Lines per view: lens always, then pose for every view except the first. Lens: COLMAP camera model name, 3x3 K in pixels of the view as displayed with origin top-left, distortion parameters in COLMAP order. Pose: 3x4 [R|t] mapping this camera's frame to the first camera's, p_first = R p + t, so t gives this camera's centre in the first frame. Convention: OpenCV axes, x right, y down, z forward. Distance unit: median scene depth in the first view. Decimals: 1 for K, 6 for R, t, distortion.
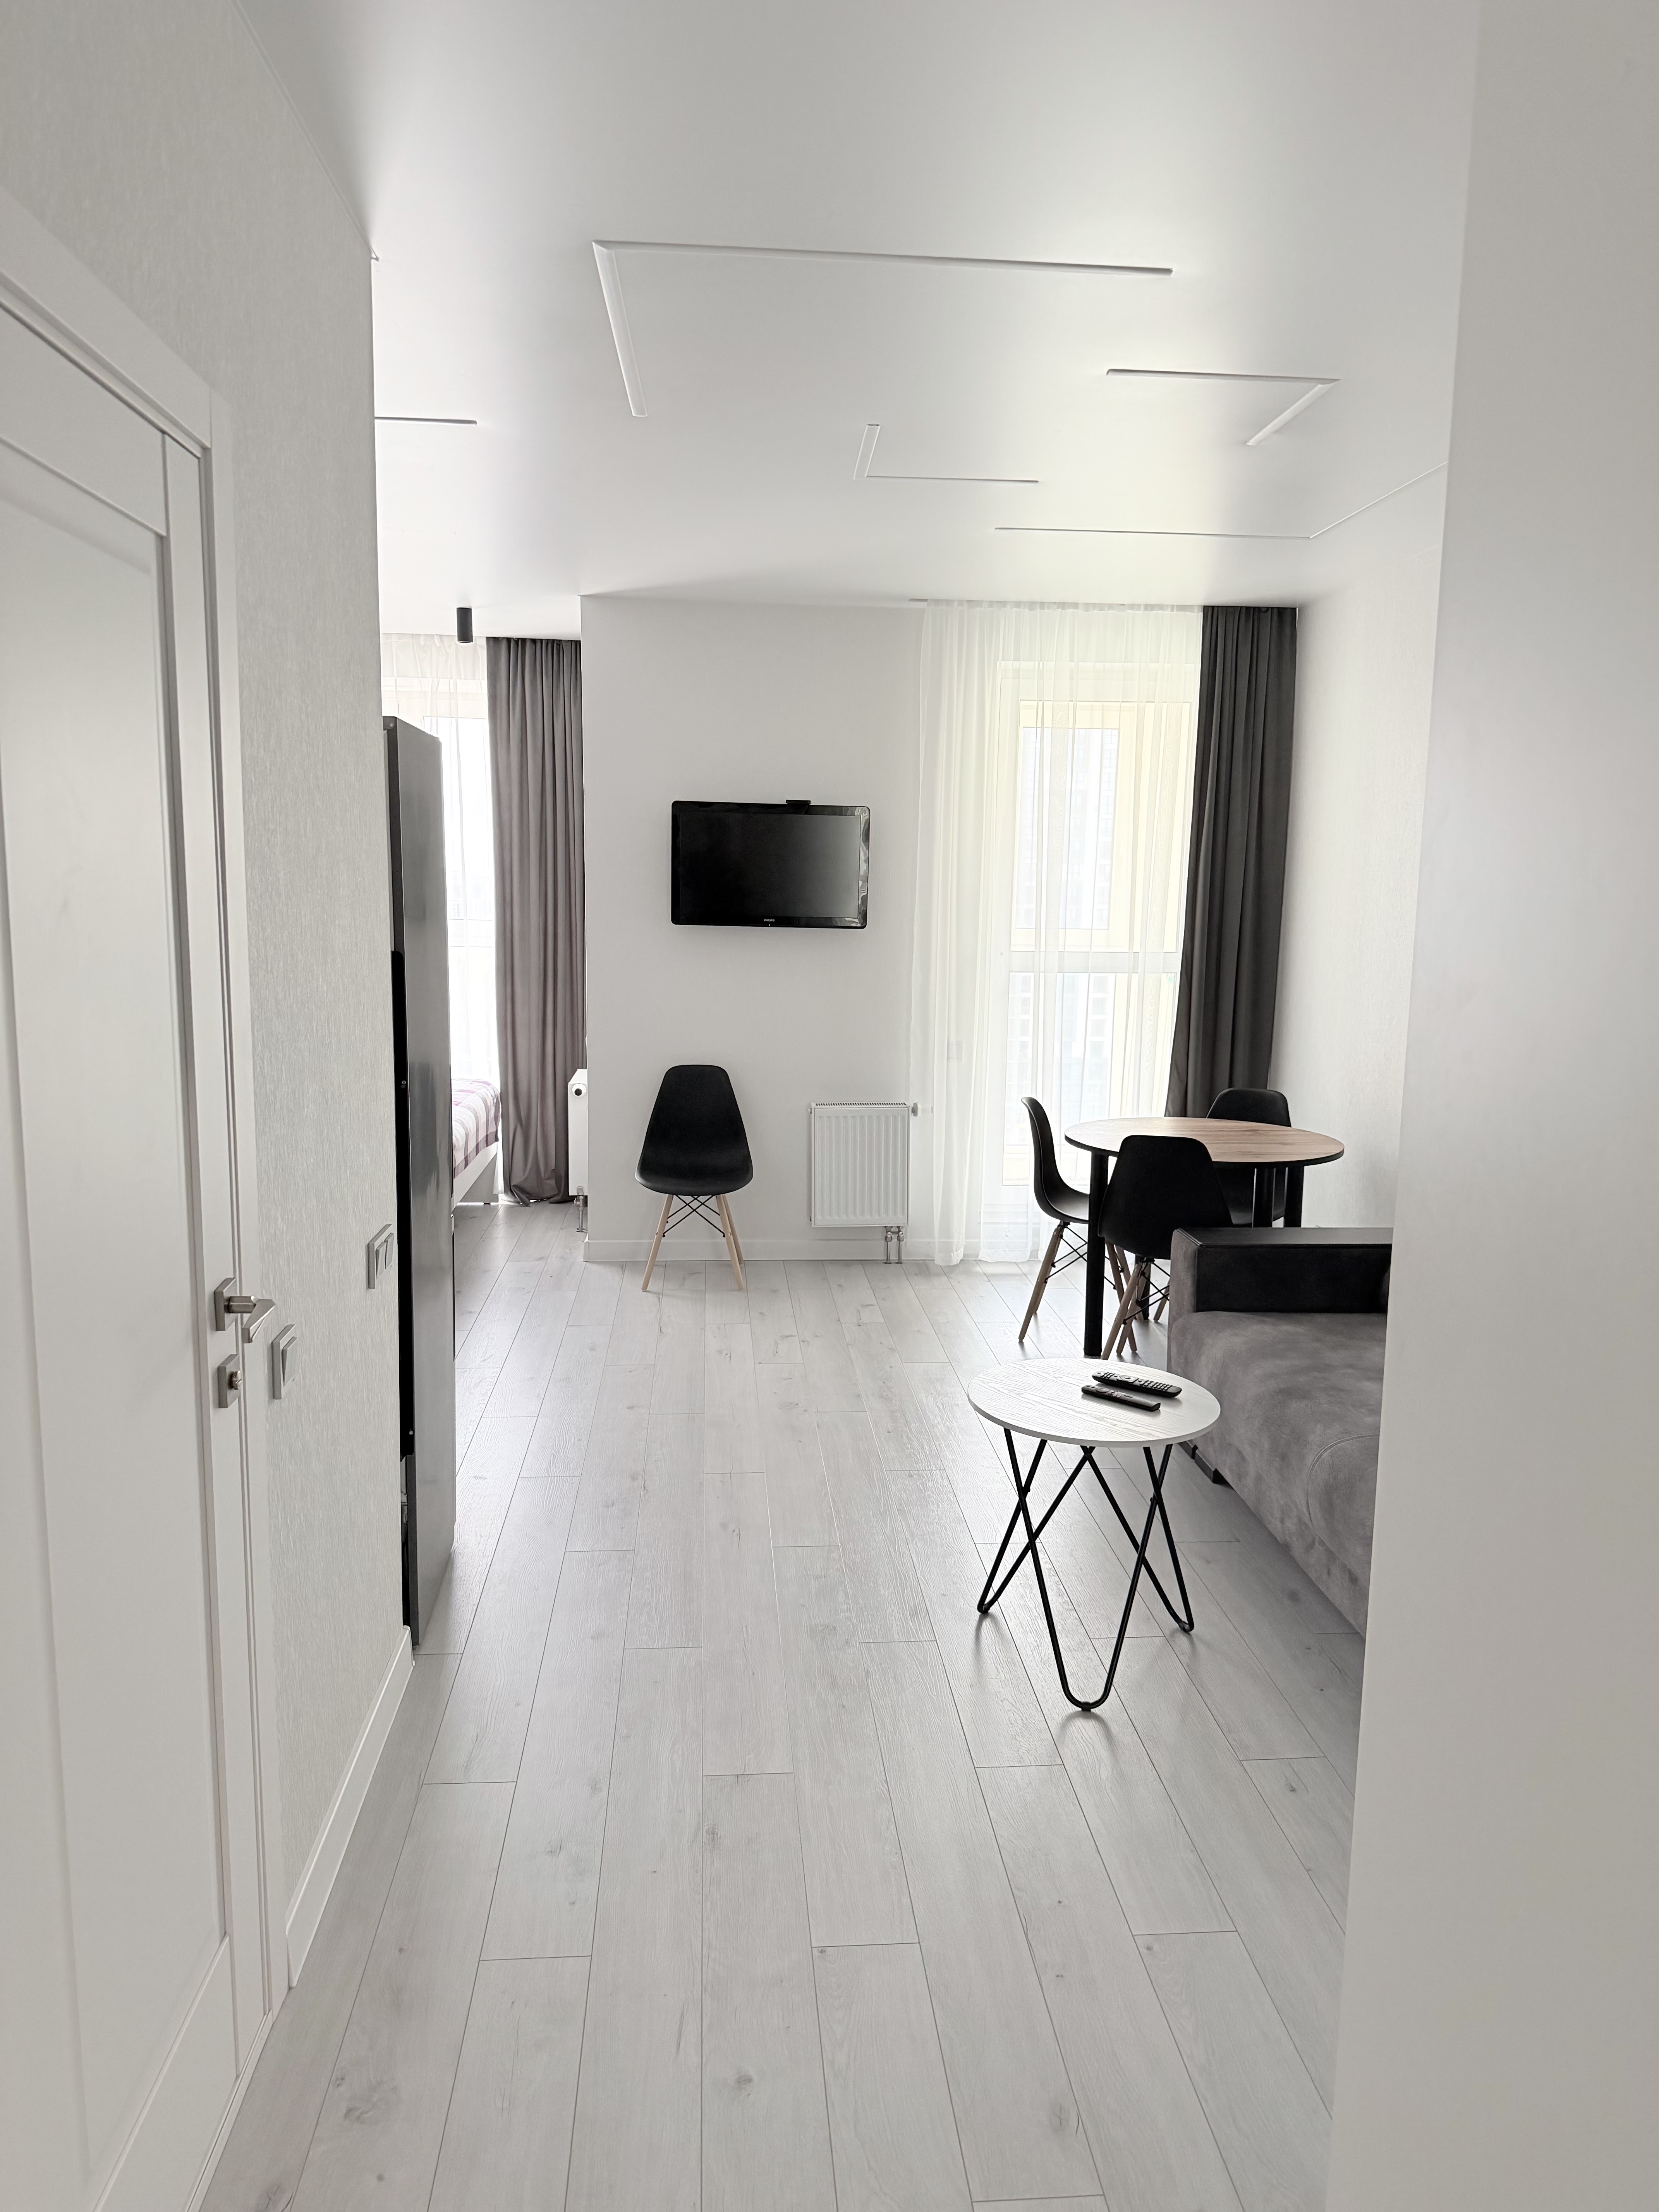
lens RADIAL K [[1540.9, 0, 829.0], [0, 1540.9, 1111.0], [0, 0, 1]] dist [-0.002248, -0.003065]
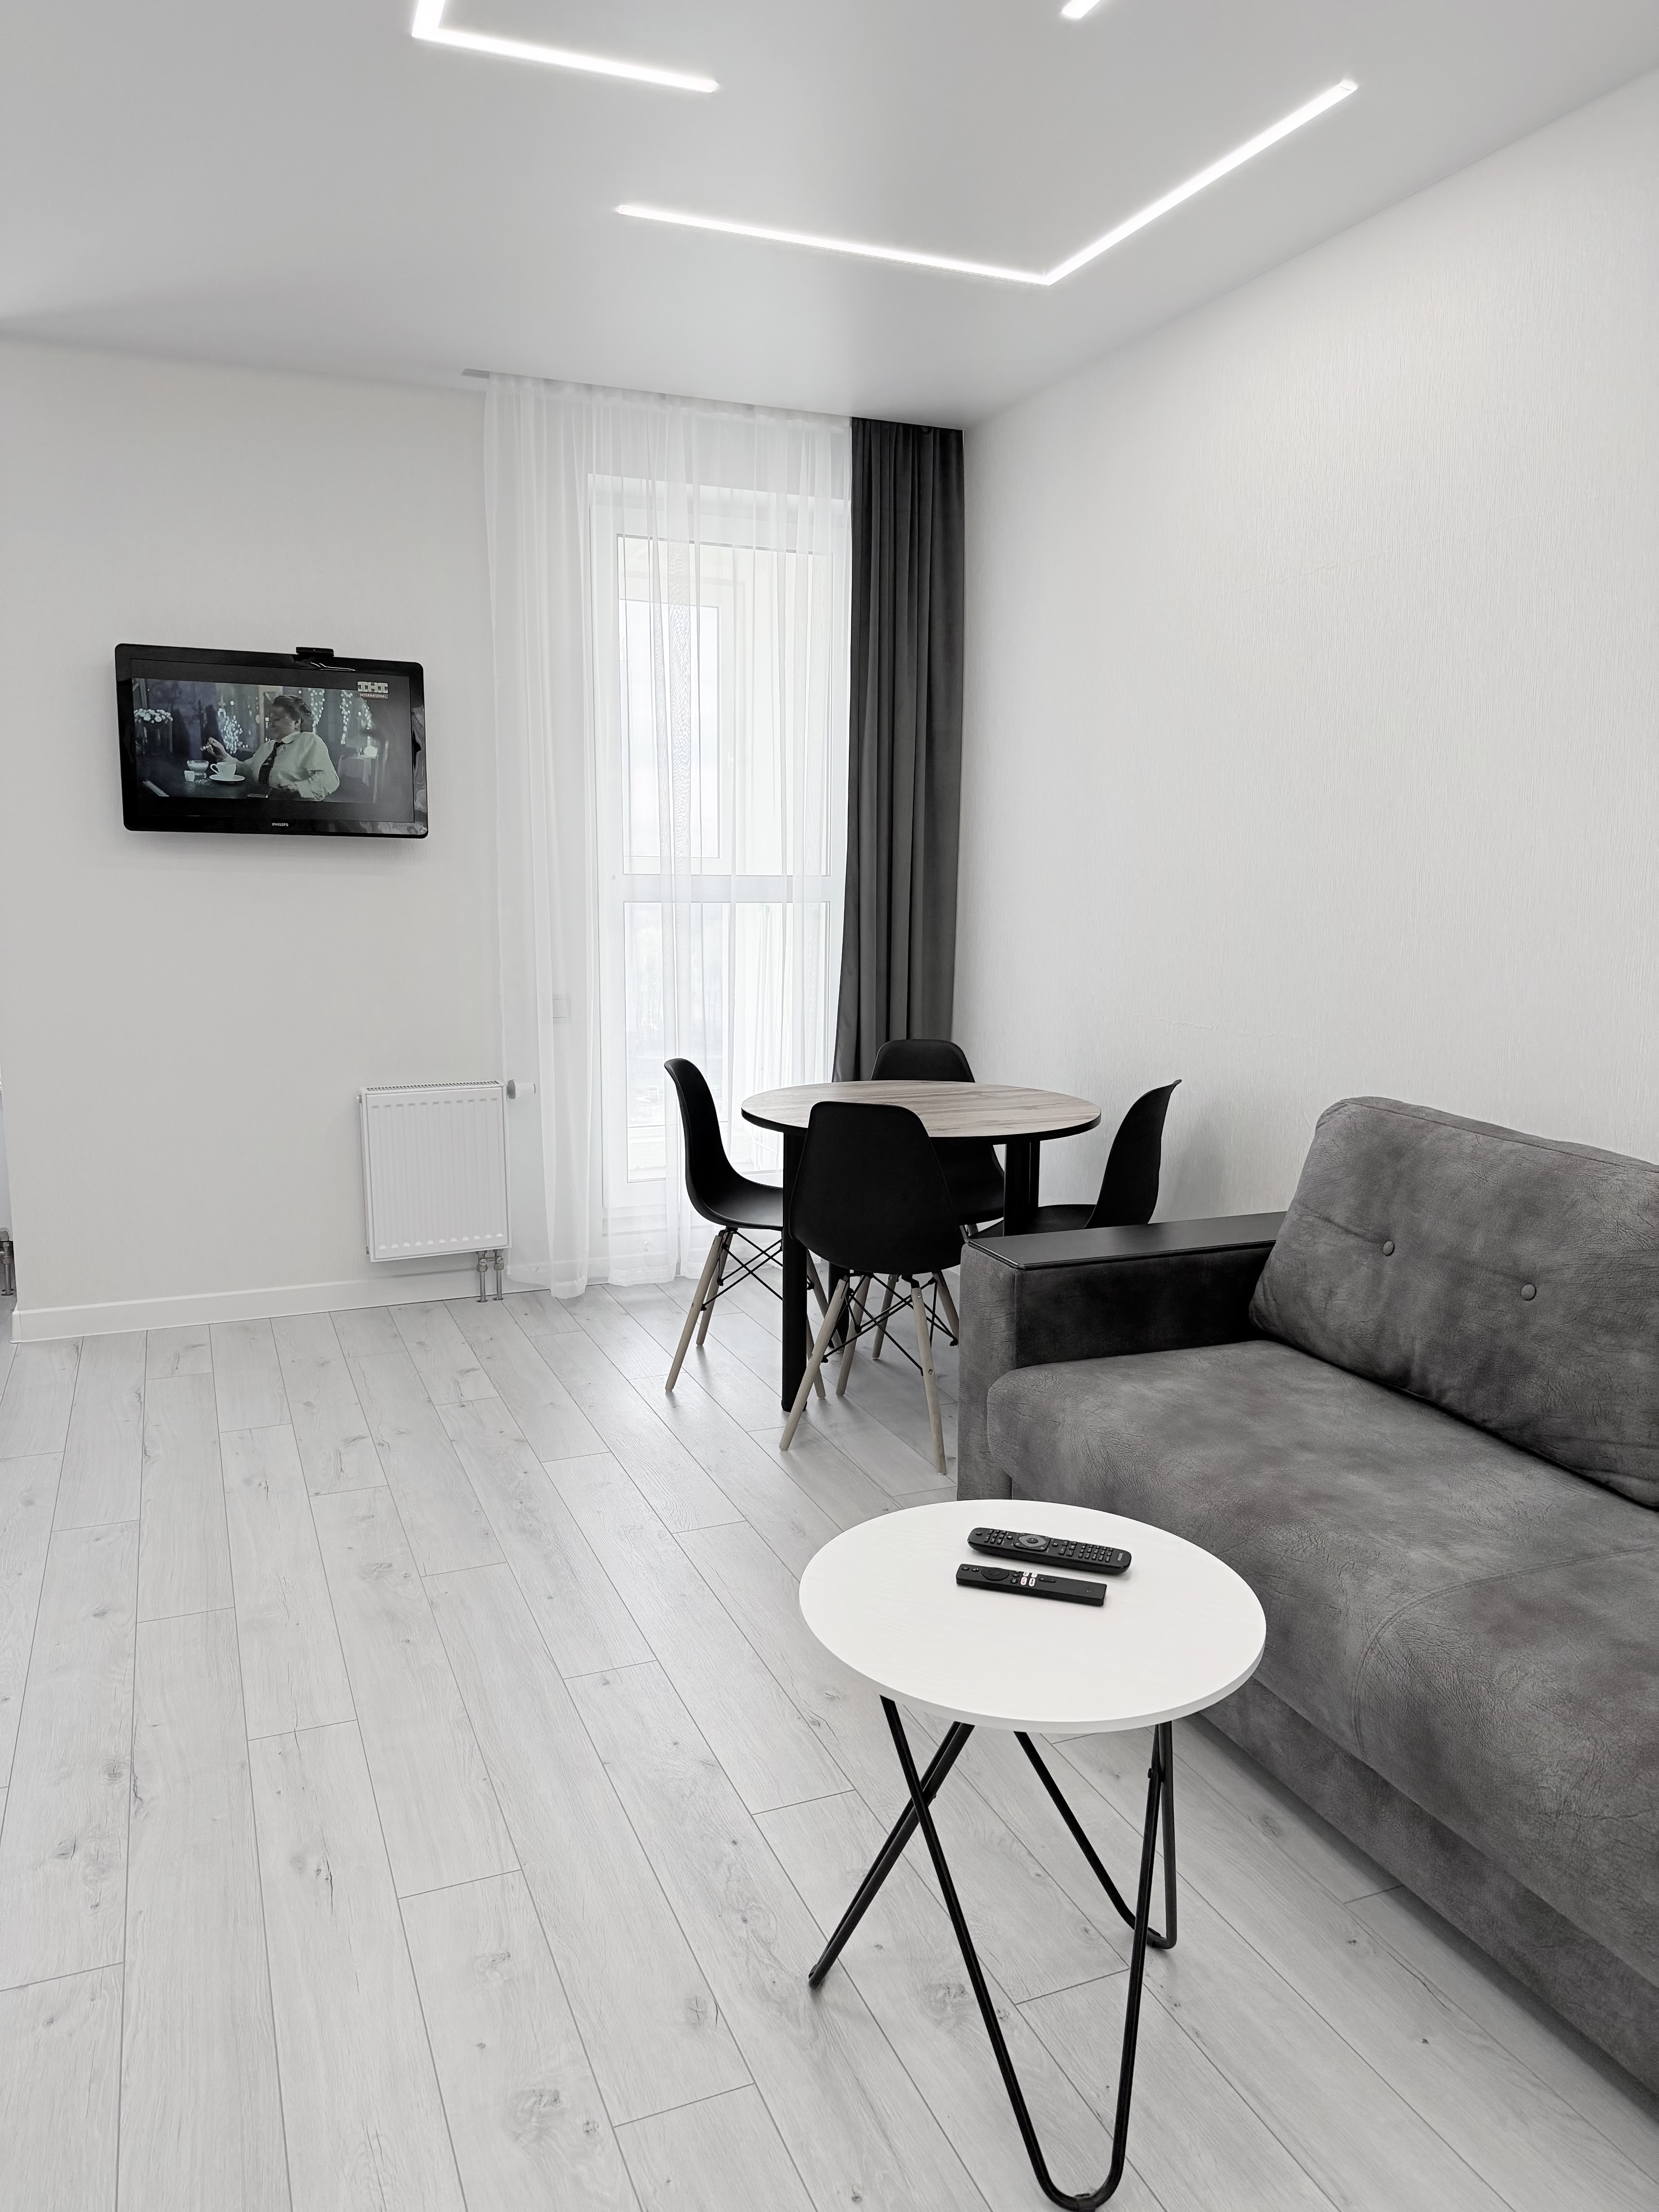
lens RADIAL K [[1511.4, 0, 900.5], [0, 1511.4, 1098.4], [0, 0, 1]] dist [-0.017545, -0.003008]
pose [[0.932368, -0.060540, 0.356405, -0.028781], [0.053316, 0.998125, 0.030068, -0.007999], [-0.357557, -0.009032, 0.933847, 0.291051]]
